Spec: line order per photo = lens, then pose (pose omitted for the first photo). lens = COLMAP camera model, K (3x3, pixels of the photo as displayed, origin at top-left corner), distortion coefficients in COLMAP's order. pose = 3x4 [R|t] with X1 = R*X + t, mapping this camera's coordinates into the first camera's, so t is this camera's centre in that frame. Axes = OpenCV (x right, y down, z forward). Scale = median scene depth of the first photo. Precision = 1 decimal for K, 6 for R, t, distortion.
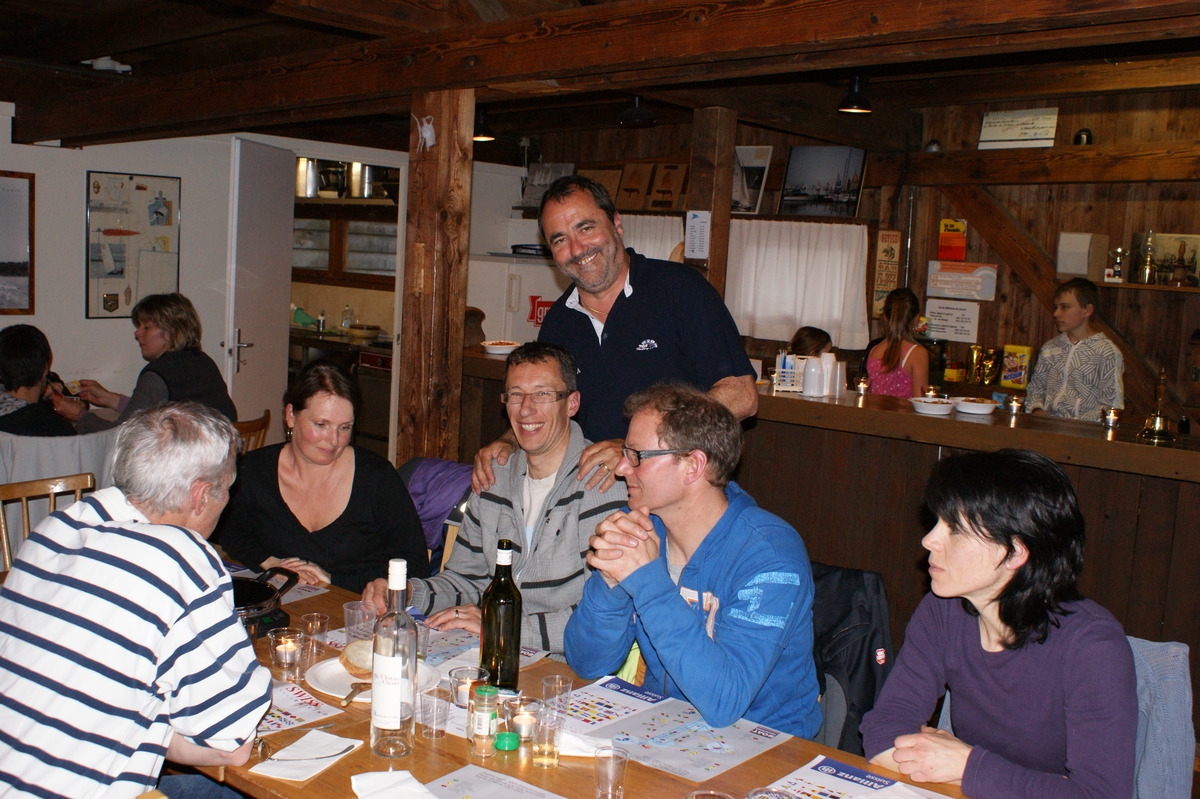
lens RADIAL K [[1269.6, 0, 599.4], [0, 1269.6, 397.9], [0, 0, 1]] dist [-0.075090, 0.000000]
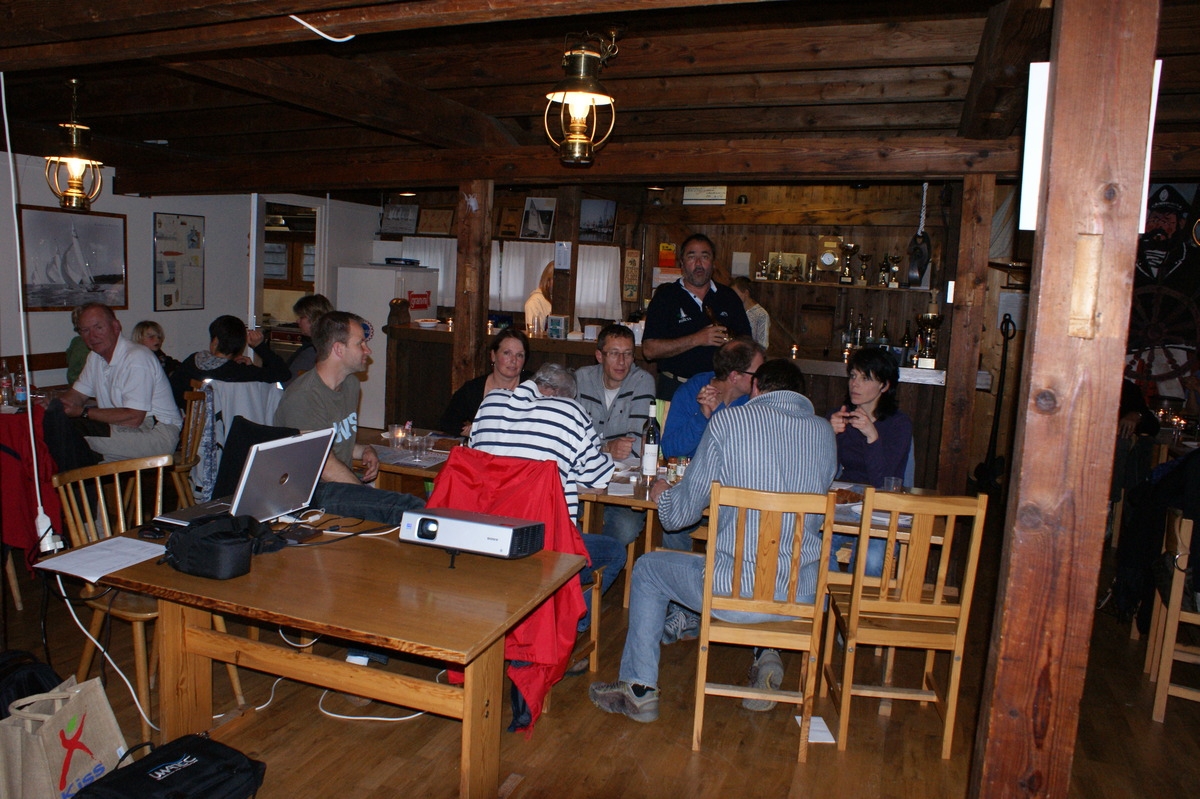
lens RADIAL K [[942.7, 0, 600.8], [0, 942.7, 397.6], [0, 0, 1]] dist [-0.119828, 0.069405]
pose [[0.938306, -0.050703, 0.342070, -0.282928], [0.037232, 0.998255, 0.045838, 0.008786], [-0.343797, -0.030274, 0.938556, -0.211289]]
